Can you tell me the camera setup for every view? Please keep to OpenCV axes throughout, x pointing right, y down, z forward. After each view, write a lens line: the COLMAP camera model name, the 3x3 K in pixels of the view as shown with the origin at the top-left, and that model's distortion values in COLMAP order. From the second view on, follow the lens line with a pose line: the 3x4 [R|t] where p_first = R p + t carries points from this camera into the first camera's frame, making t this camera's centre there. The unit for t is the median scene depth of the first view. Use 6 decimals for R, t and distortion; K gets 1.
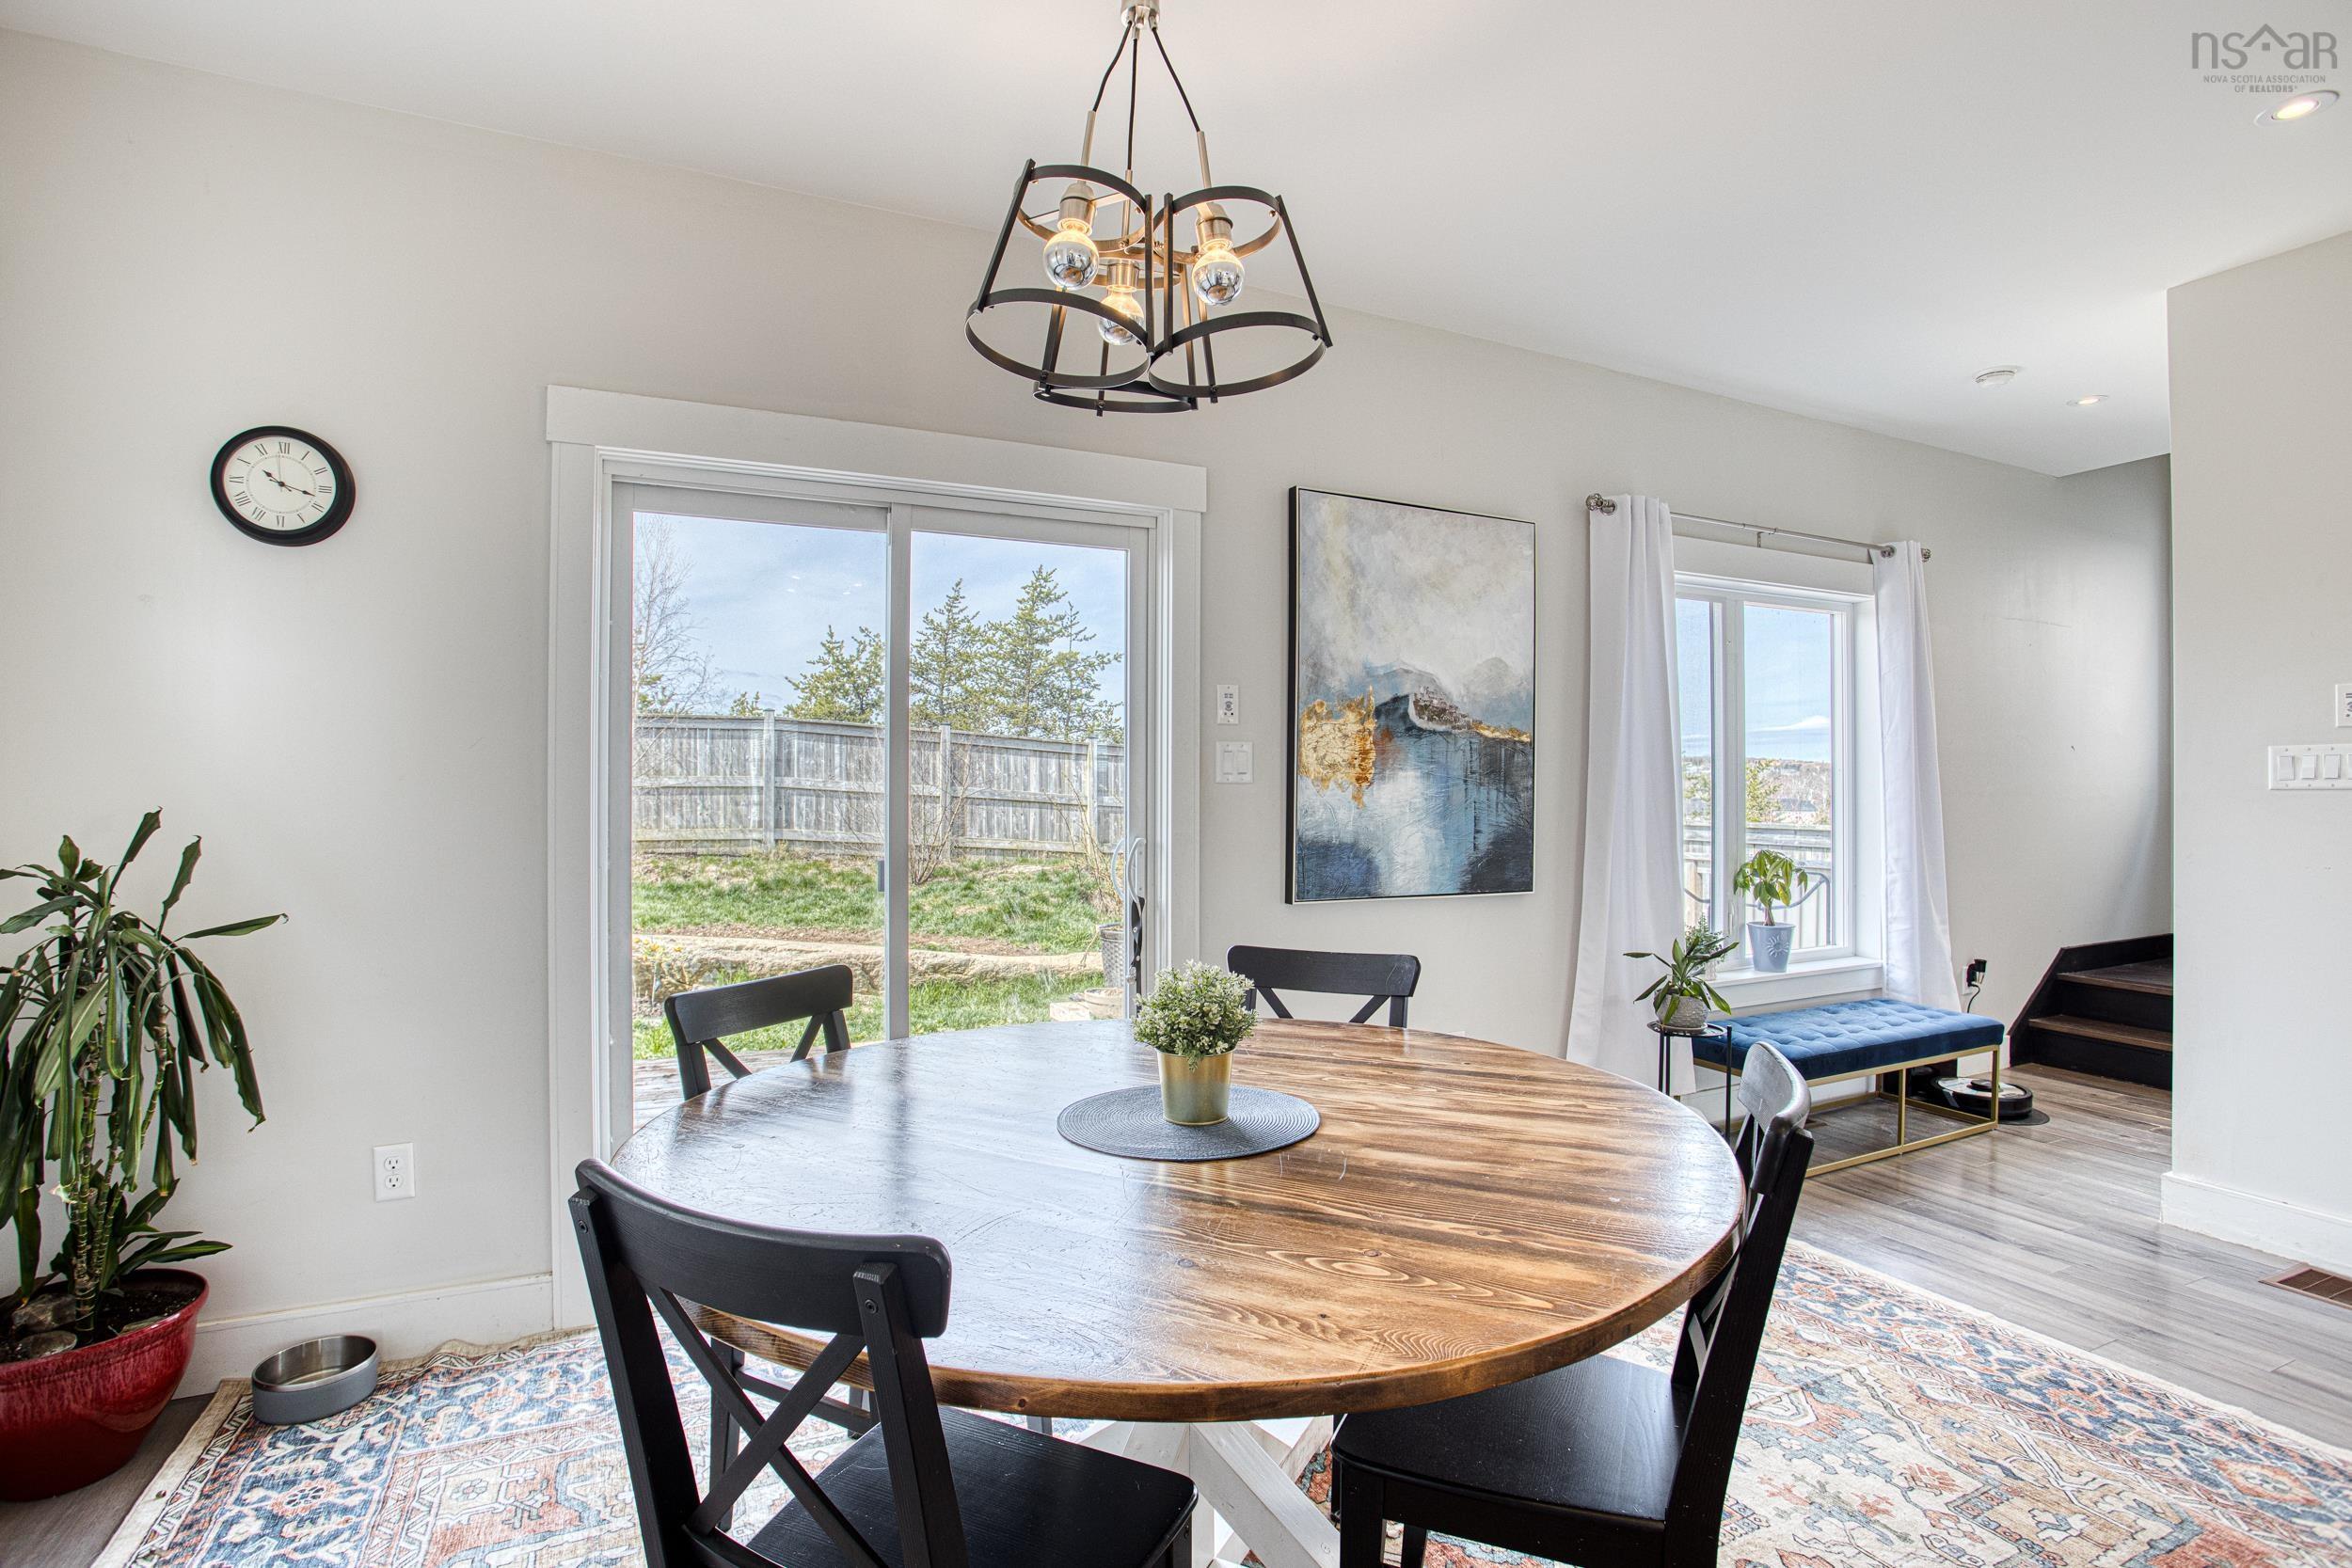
lens RADIAL K [[1149.8, 0, 1196.6], [0, 1149.8, 792.4], [0, 0, 1]] dist [-0.025940, 0.003712]
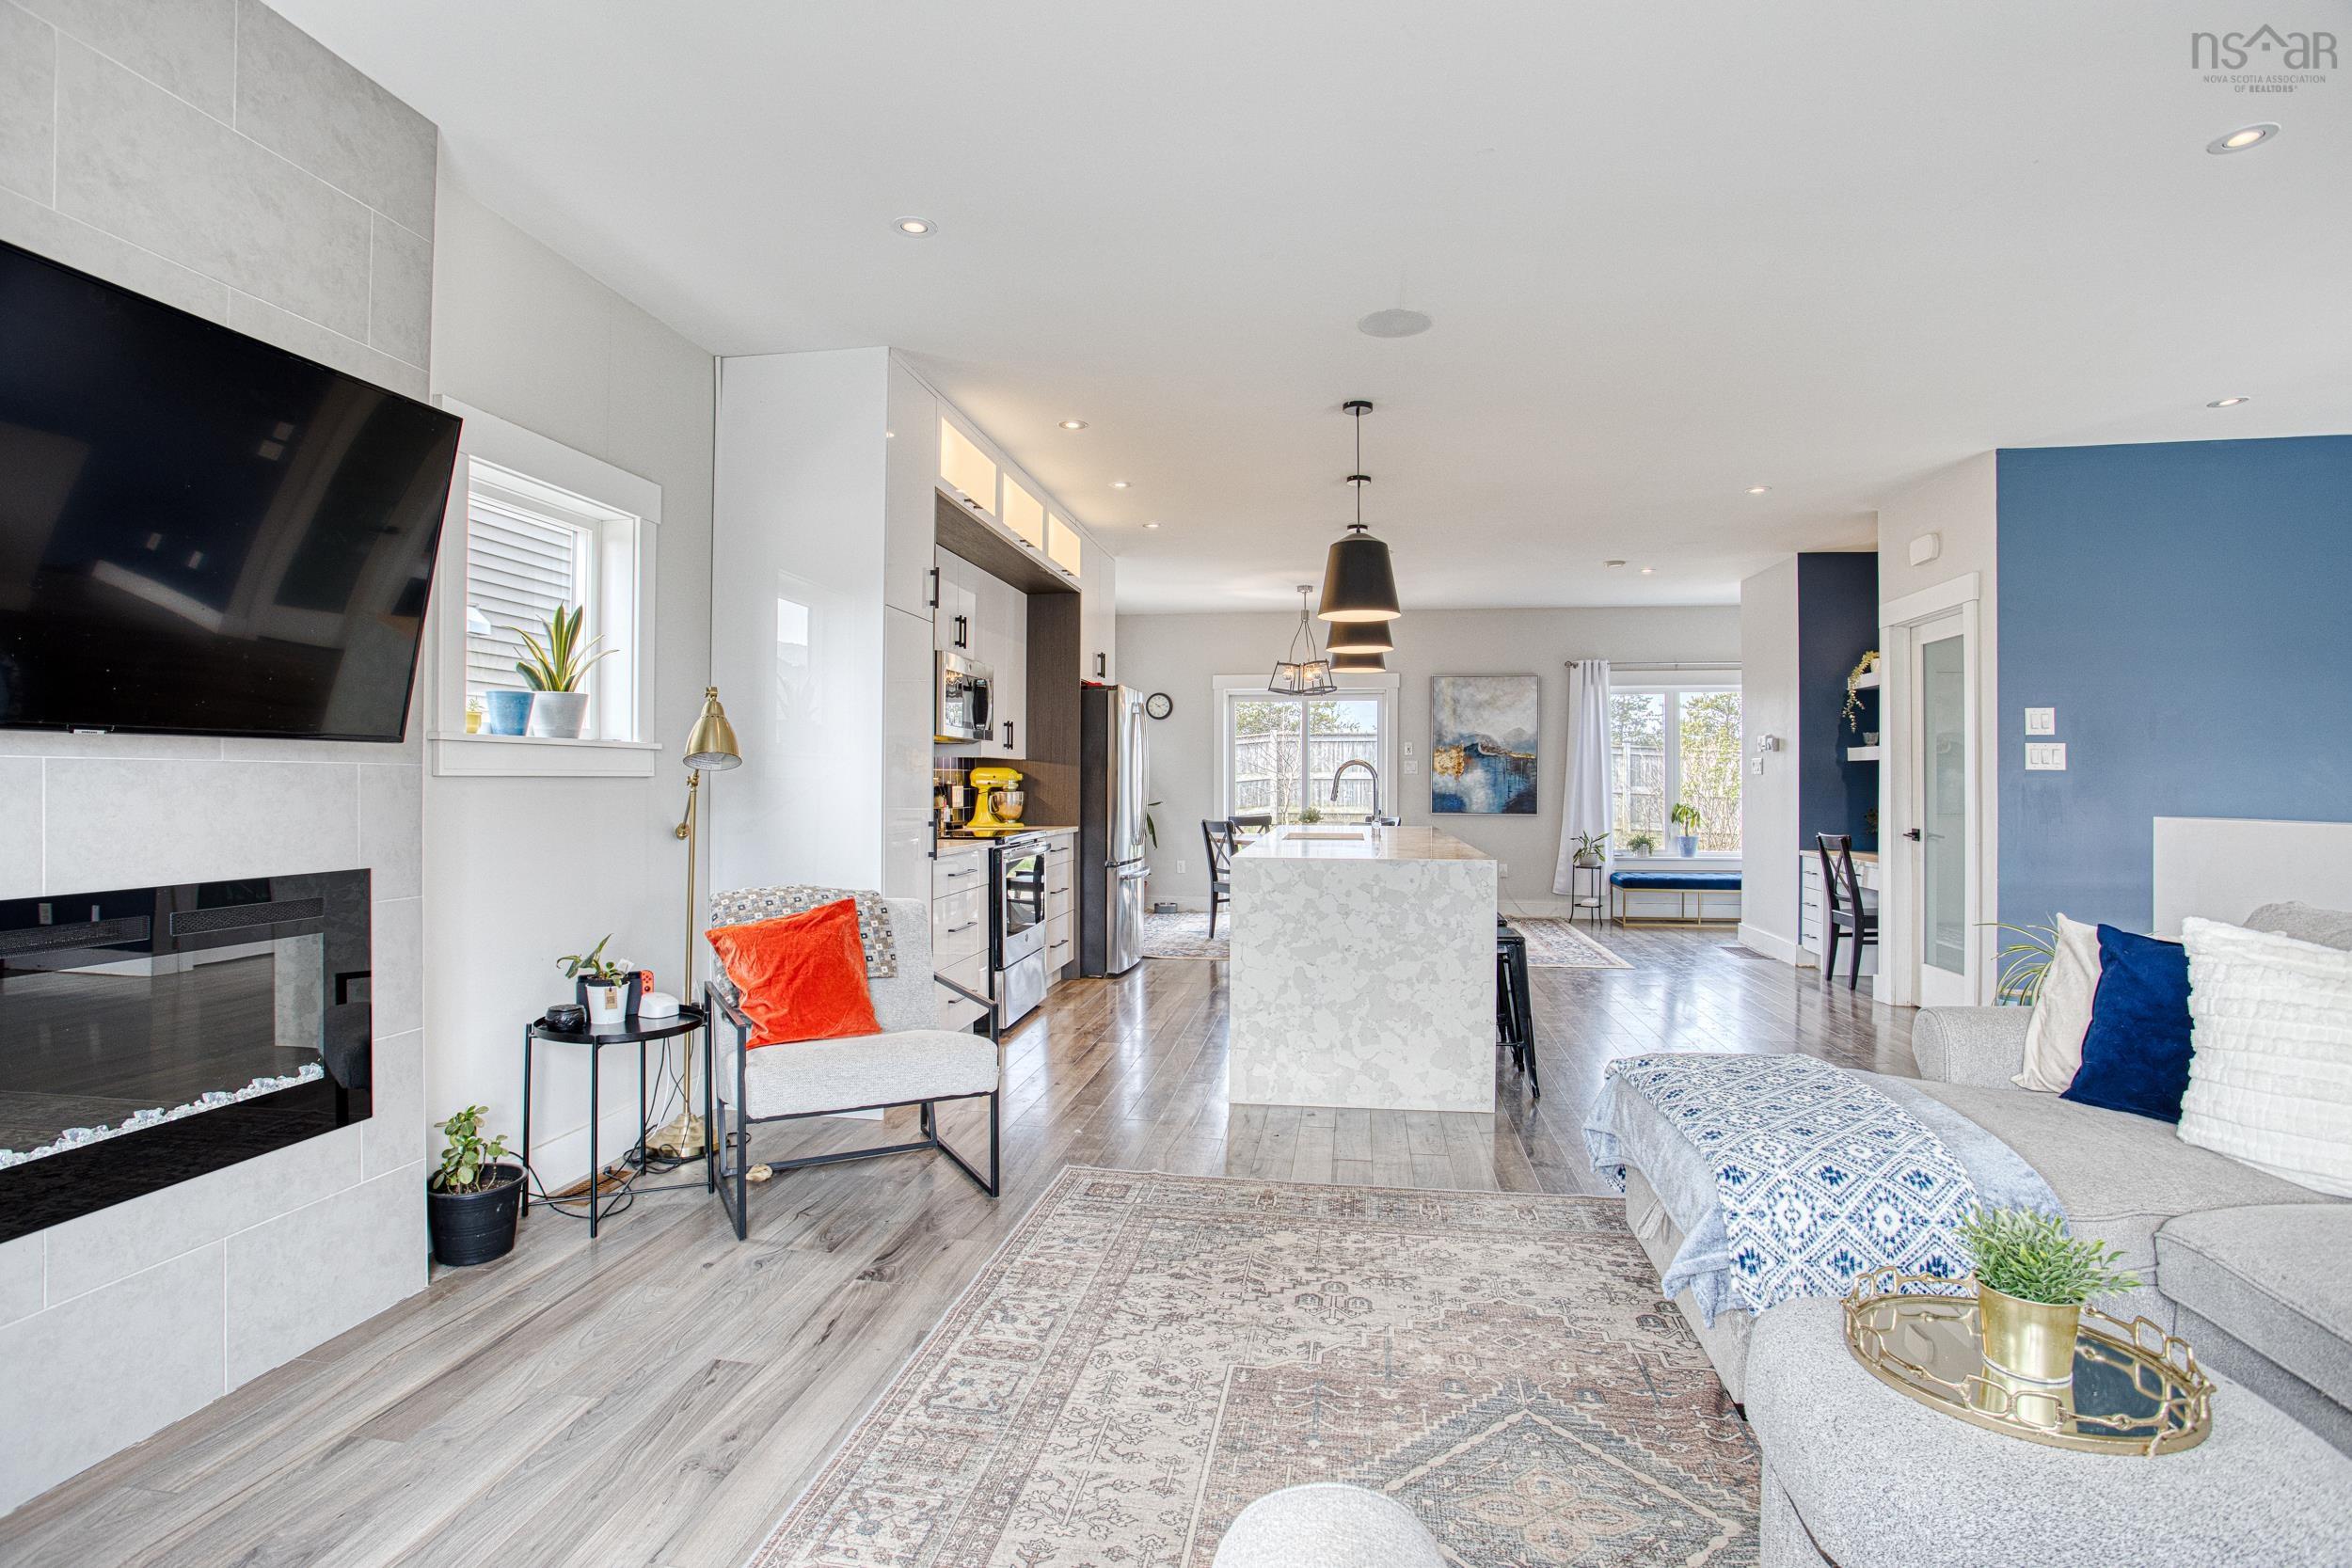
lens RADIAL K [[1149.8, 0, 1189.6], [0, 1149.8, 781.0], [0, 0, 1]] dist [-0.025940, 0.003712]
pose [[0.808744, 0.000059, -0.588161, 1.242204], [-0.003699, 0.999981, -0.004987, 0.025791], [0.588149, 0.006209, 0.808729, -1.679926]]
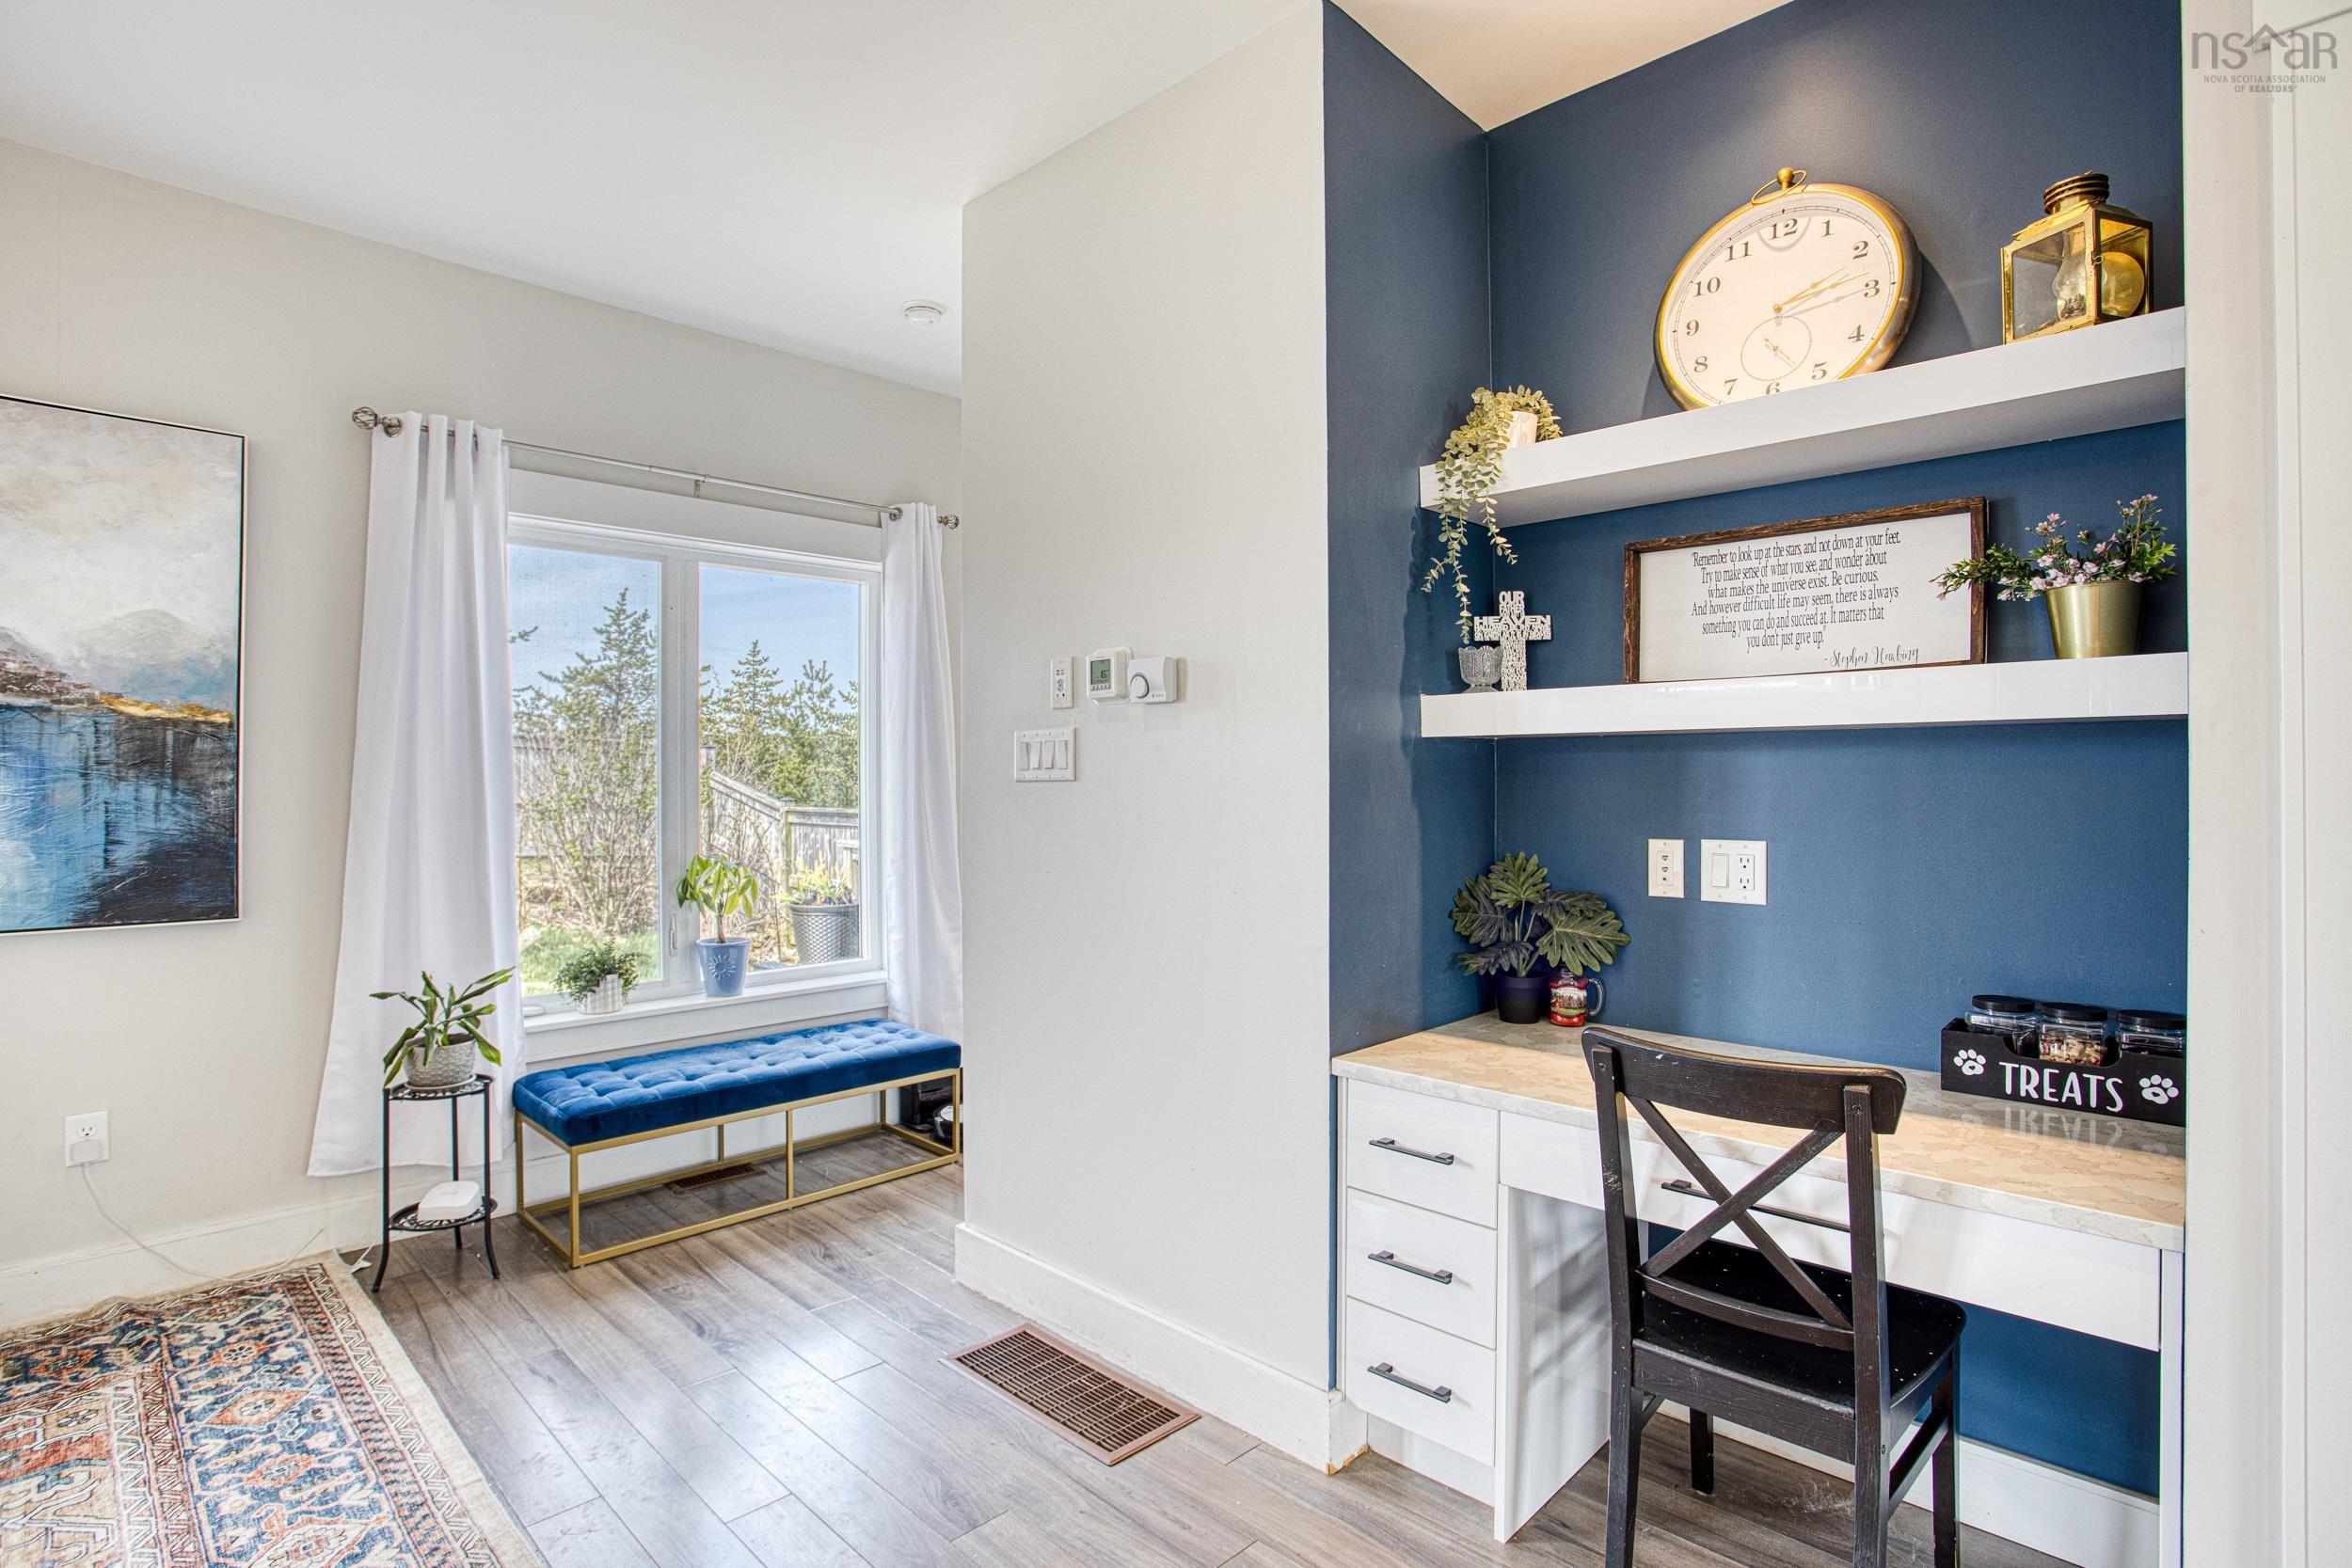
lens RADIAL K [[1149.8, 0, 1161.7], [0, 1149.8, 772.0], [0, 0, 1]] dist [-0.025940, 0.003712]
pose [[0.953754, -0.003037, 0.300573, 0.669828], [0.005644, 0.999954, -0.007803, -0.001916], [-0.300536, 0.009138, 0.953727, 0.102021]]
